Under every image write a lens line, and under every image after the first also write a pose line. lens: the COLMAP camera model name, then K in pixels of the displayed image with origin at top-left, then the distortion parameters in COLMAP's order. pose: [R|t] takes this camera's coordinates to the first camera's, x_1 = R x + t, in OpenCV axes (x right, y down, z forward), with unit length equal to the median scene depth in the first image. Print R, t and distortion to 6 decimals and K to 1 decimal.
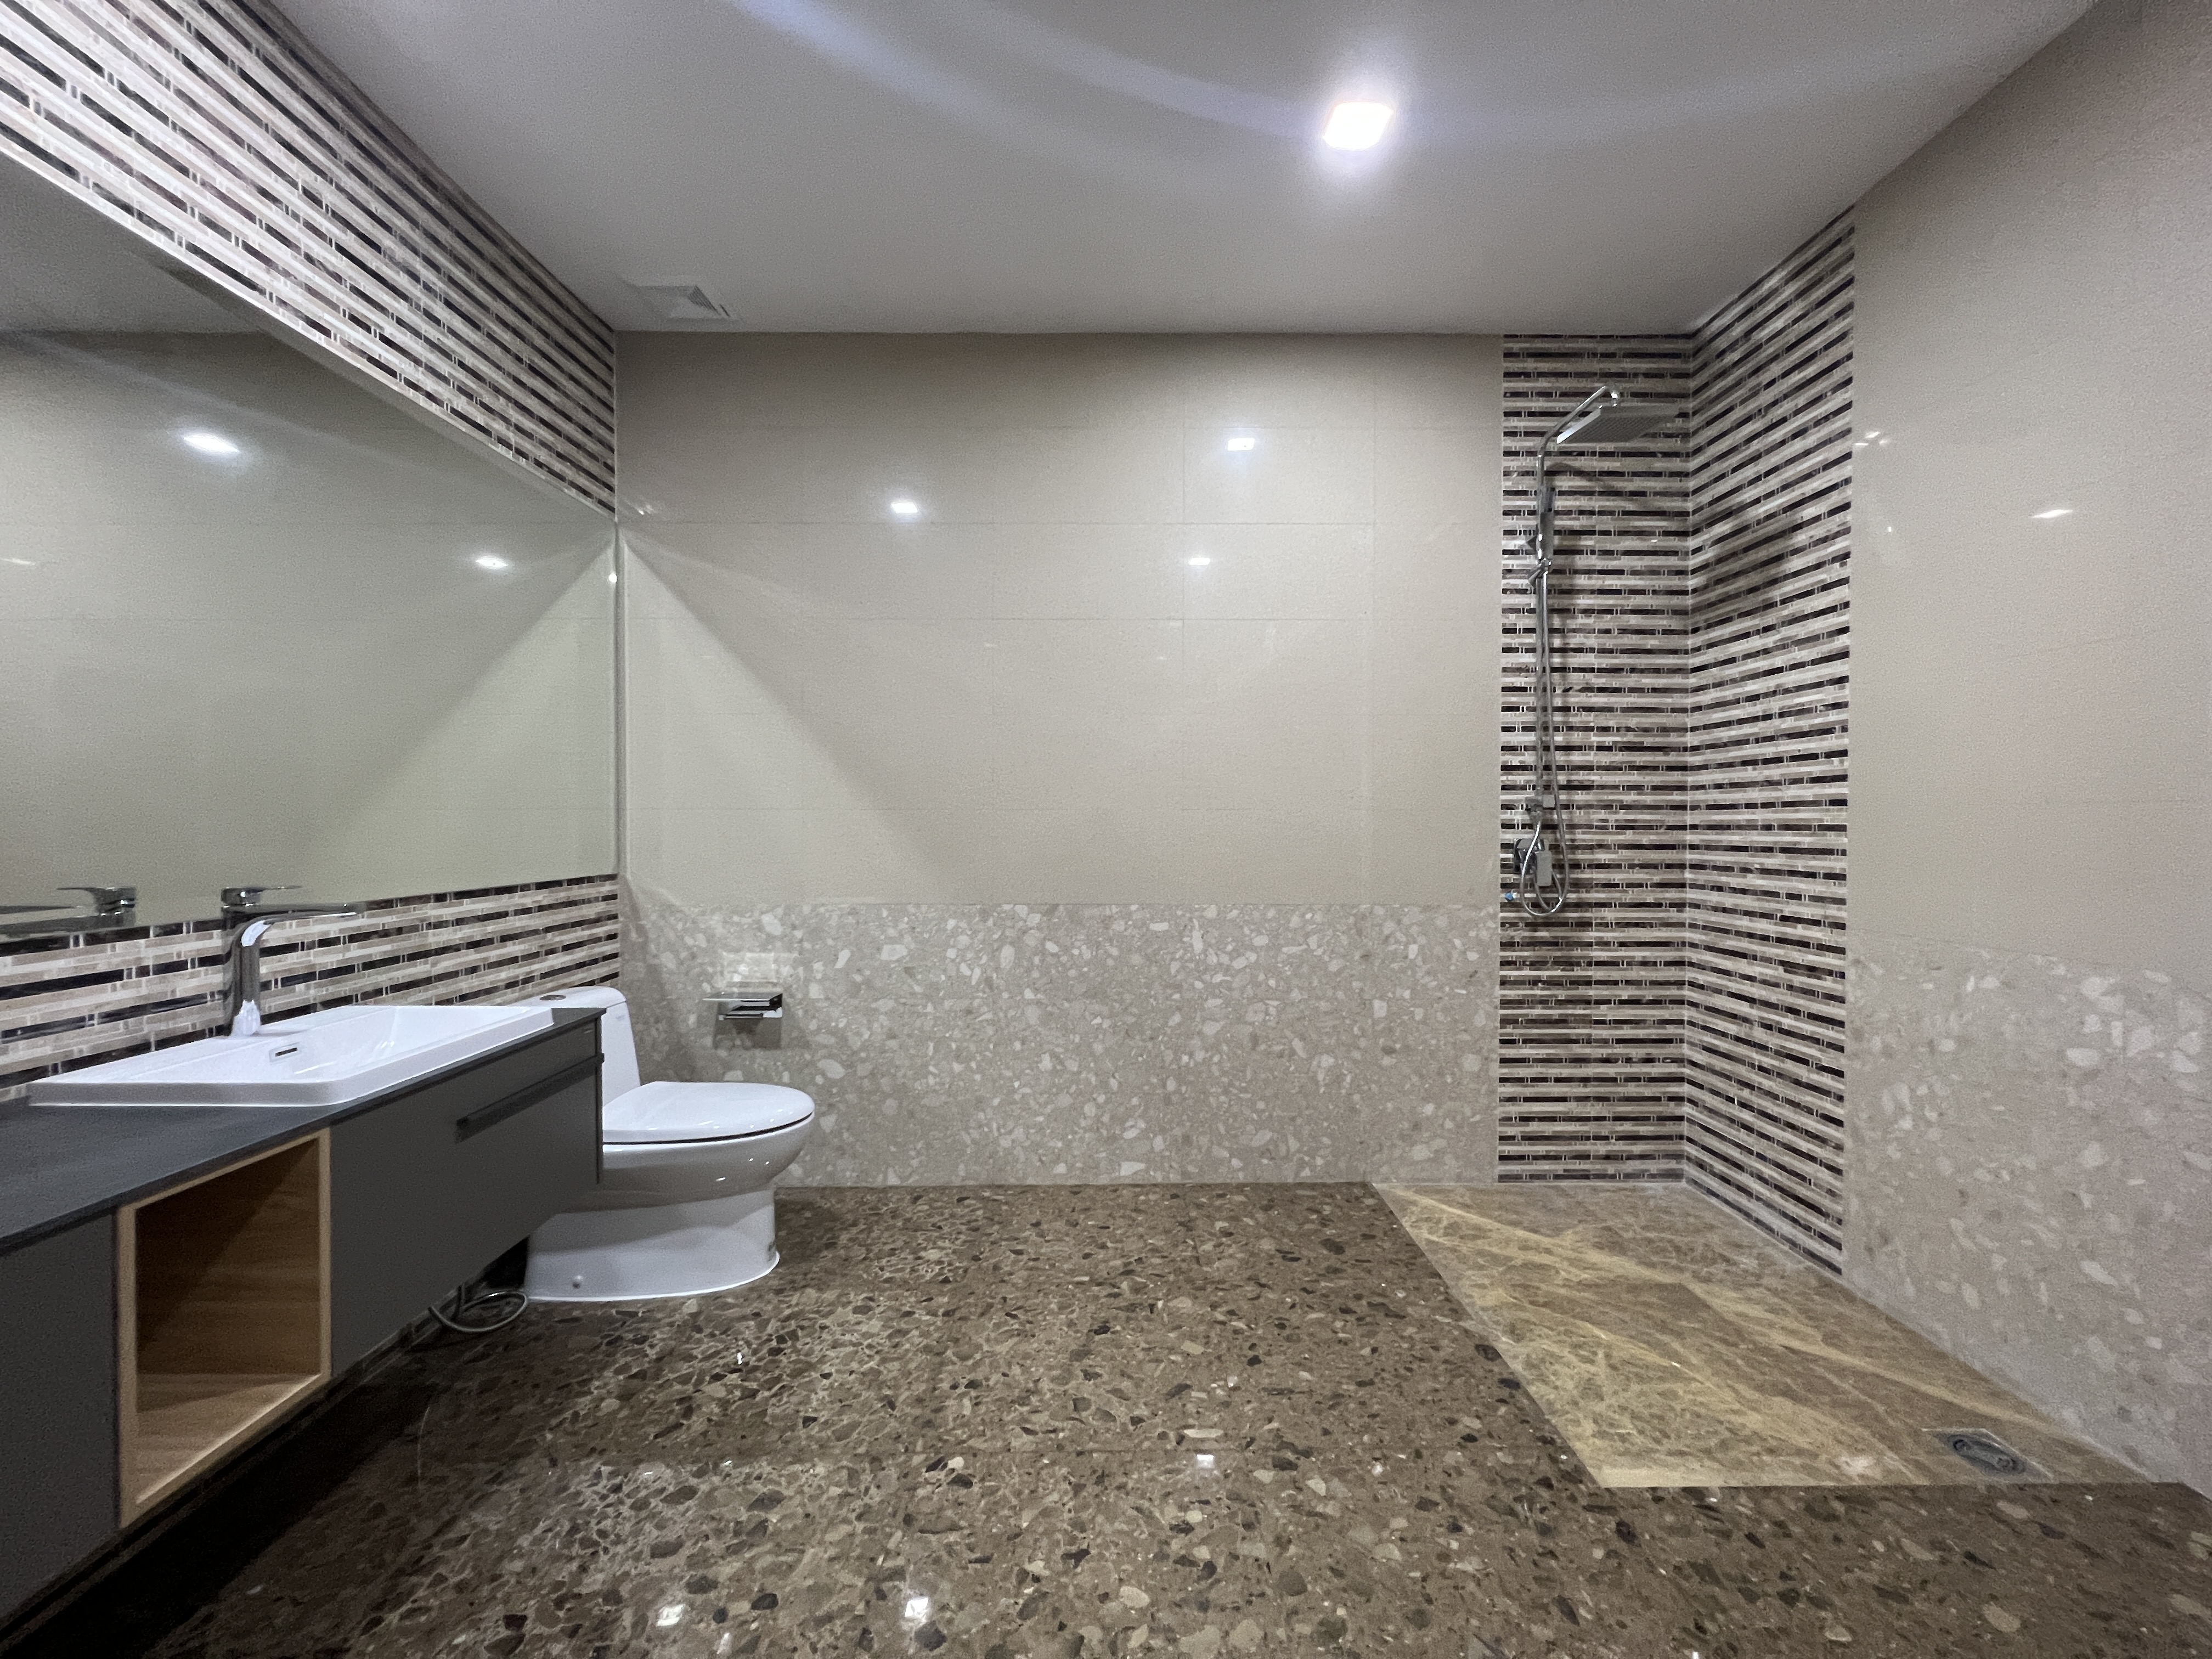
lens RADIAL K [[888.2, 0, 1107.5], [0, 888.2, 833.6], [0, 0, 1]] dist [-0.000730, 0.000707]
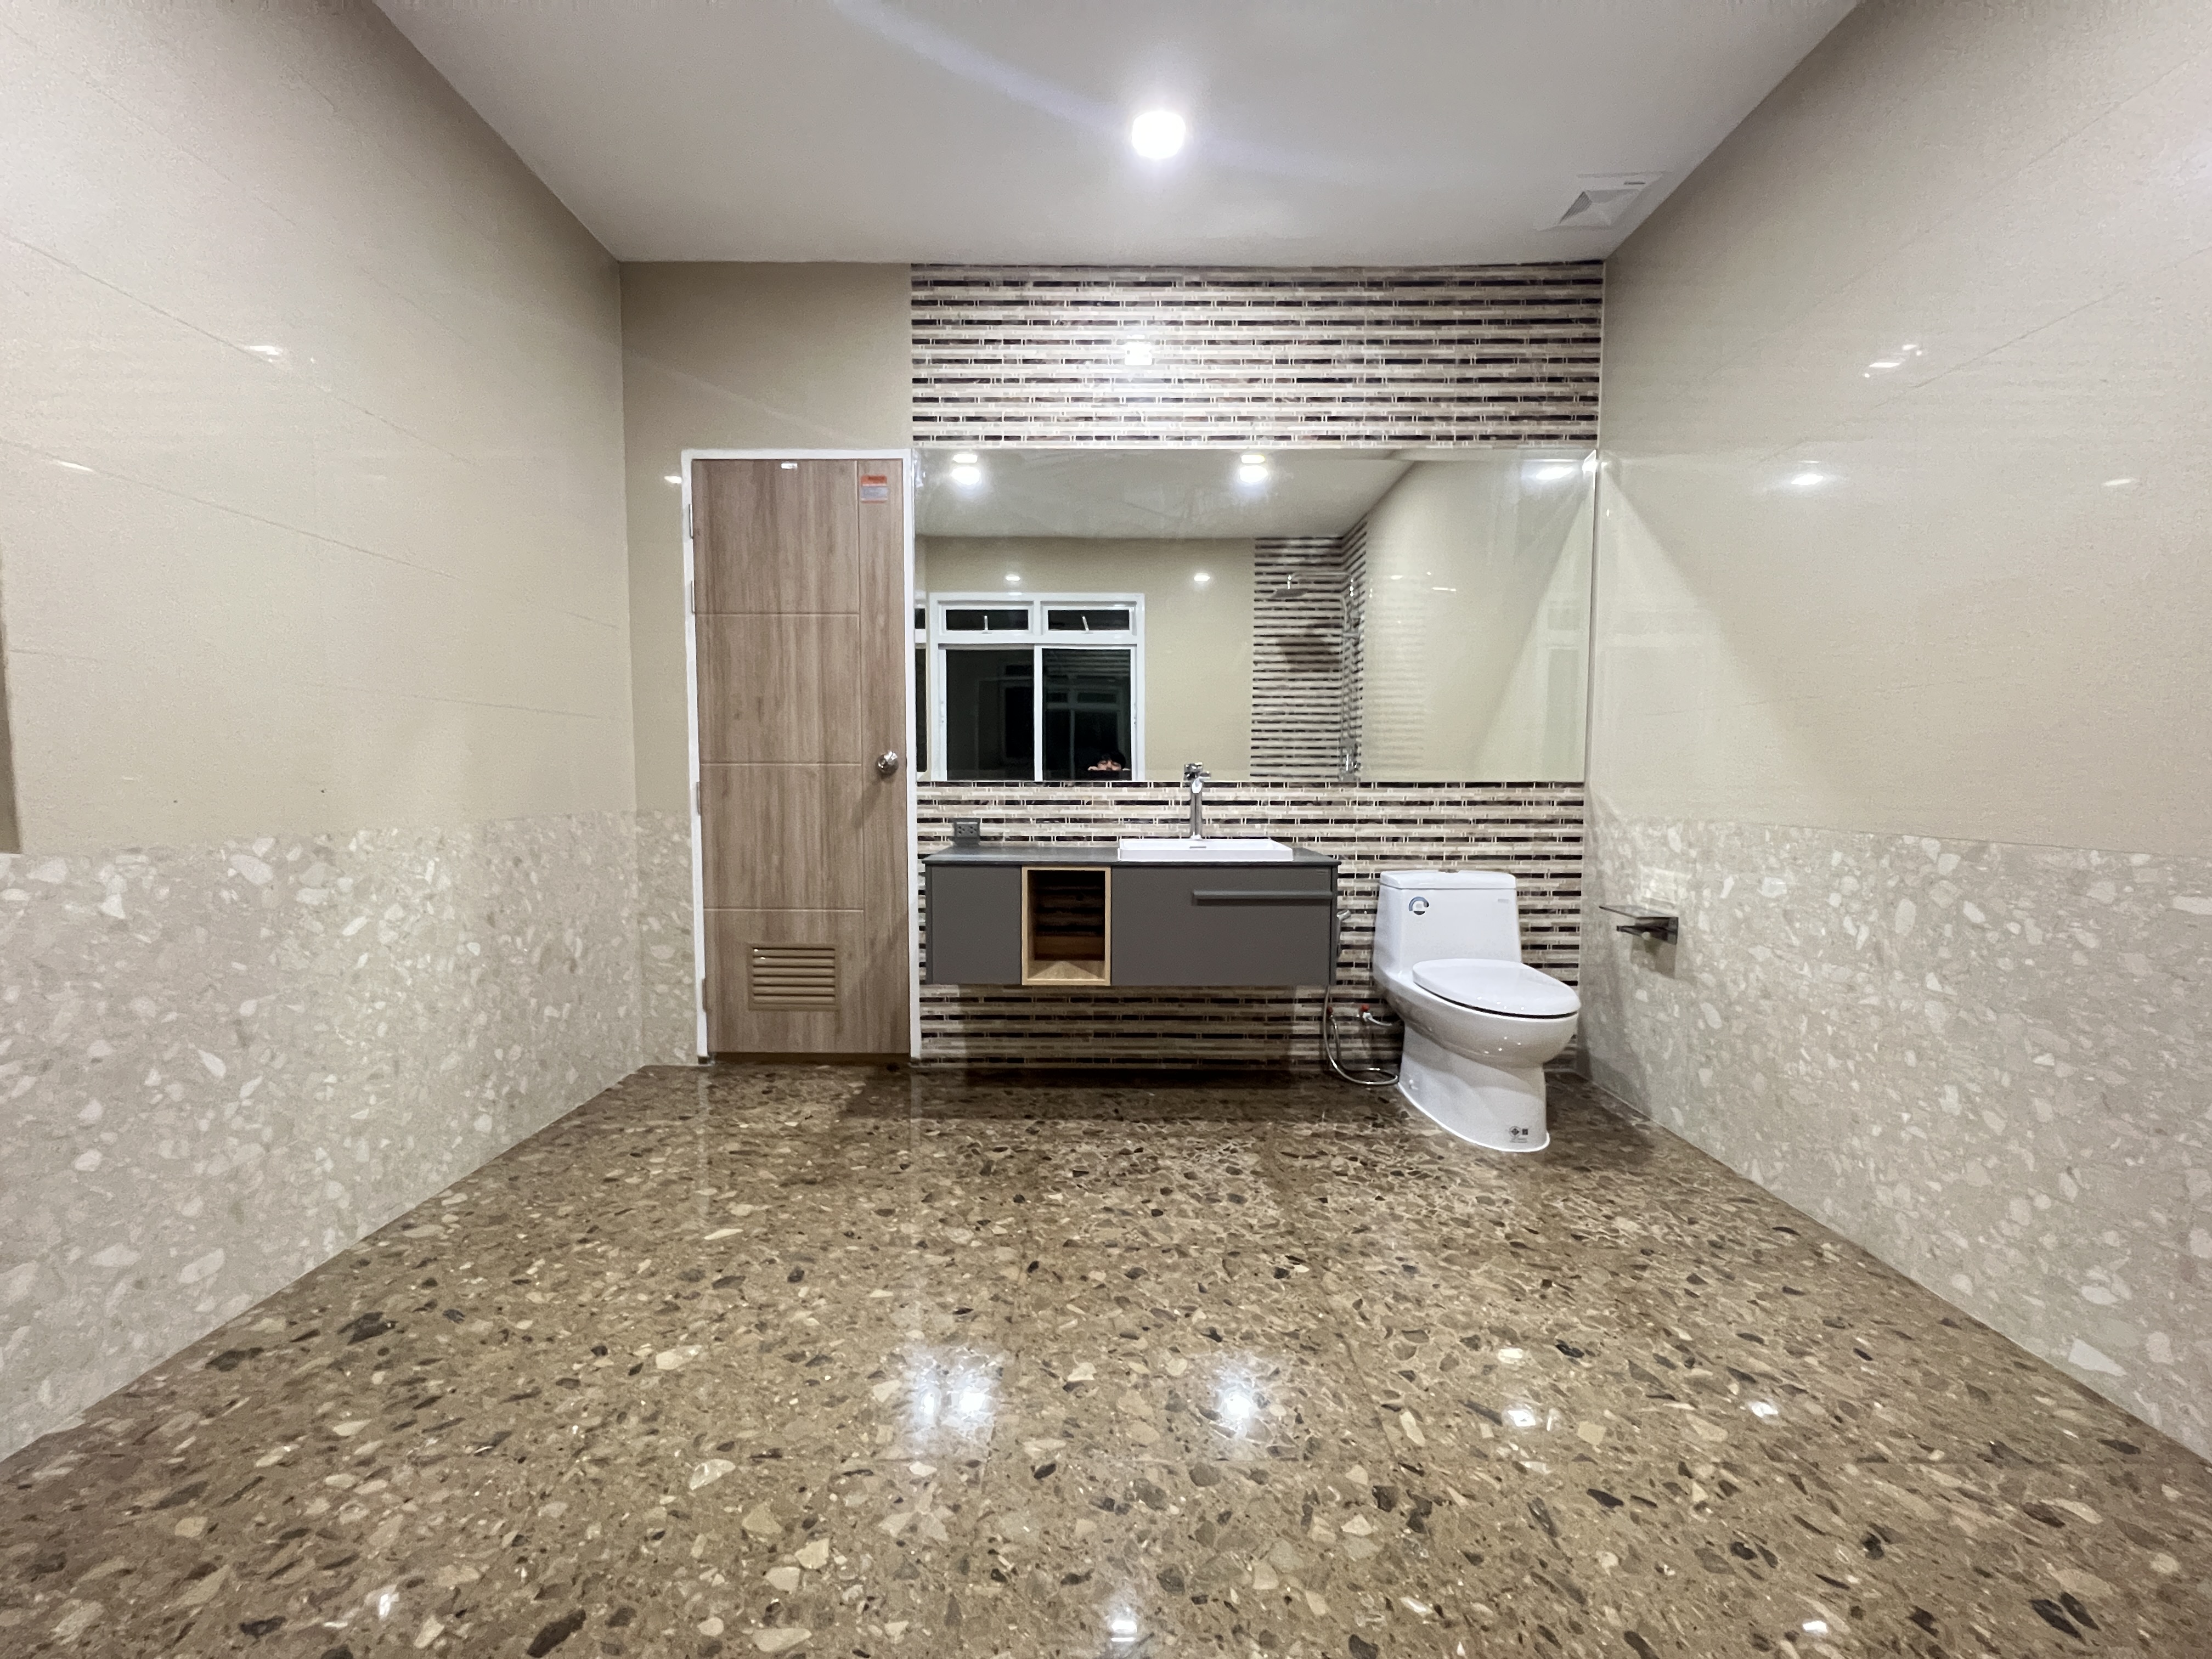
lens RADIAL K [[892.2, 0, 1097.5], [0, 892.2, 833.3], [0, 0, 1]] dist [-0.001868, -0.000241]
pose [[-0.007593, 0.066323, -0.997769, 0.625844], [-0.016960, 0.997646, 0.066444, 0.053148], [0.999827, 0.017427, -0.006450, 0.492278]]
